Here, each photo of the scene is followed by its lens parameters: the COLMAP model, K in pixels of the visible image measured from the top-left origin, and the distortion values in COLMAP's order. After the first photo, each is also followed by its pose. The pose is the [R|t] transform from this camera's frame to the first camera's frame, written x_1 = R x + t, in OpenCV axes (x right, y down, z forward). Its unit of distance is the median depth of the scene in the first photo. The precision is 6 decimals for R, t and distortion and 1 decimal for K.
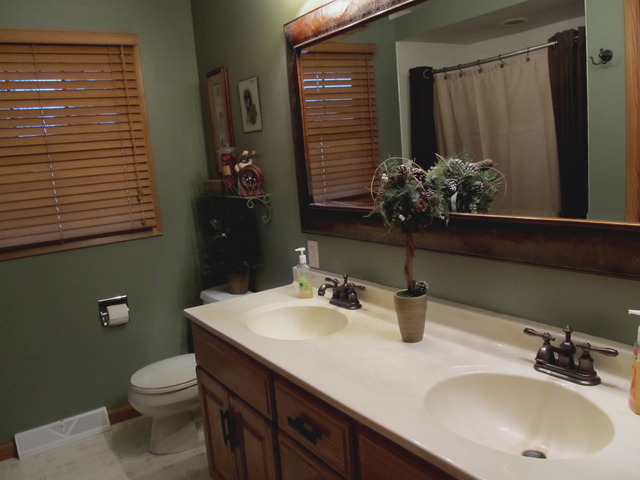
lens RADIAL K [[528.7, 0, 319.7], [0, 528.7, 242.8], [0, 0, 1]] dist [-0.073977, 0.039886]
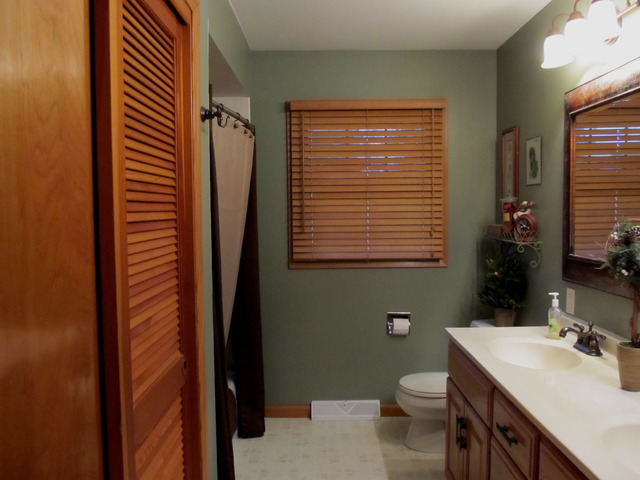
lens RADIAL K [[528.7, 0, 319.7], [0, 528.7, 242.8], [0, 0, 1]] dist [-0.073977, 0.039886]
pose [[0.824182, 0.108963, -0.555744, 0.127813], [-0.150934, 0.988085, -0.030107, 0.011519], [0.545842, 0.108695, 0.830808, -0.150413]]
